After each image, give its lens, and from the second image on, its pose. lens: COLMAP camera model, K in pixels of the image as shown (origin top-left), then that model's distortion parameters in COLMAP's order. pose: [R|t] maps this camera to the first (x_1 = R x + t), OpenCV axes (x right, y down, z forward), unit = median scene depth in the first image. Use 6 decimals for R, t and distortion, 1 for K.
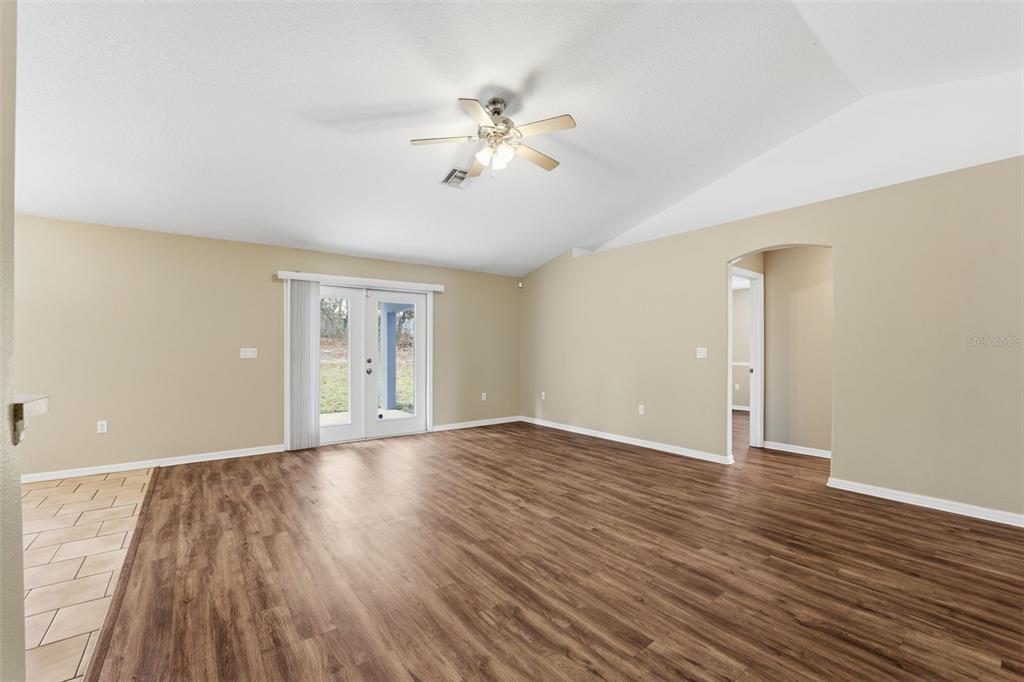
lens RADIAL K [[420.8, 0, 510.2], [0, 420.8, 341.8], [0, 0, 1]] dist [-0.022082, 0.001577]
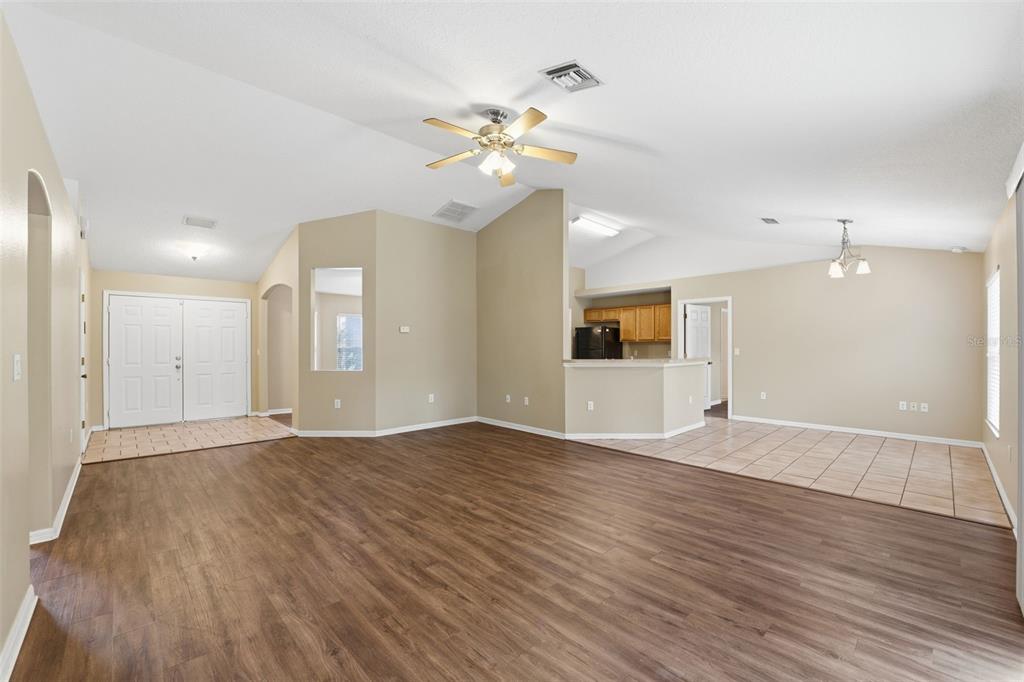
lens RADIAL K [[420.6, 0, 510.0], [0, 420.6, 345.9], [0, 0, 1]] dist [-0.023384, 0.000140]
pose [[-0.994344, 0.000259, -0.106204, 0.036032], [0.002595, 0.999758, -0.021854, 0.021174], [0.106173, -0.022006, -0.994104, 1.797095]]
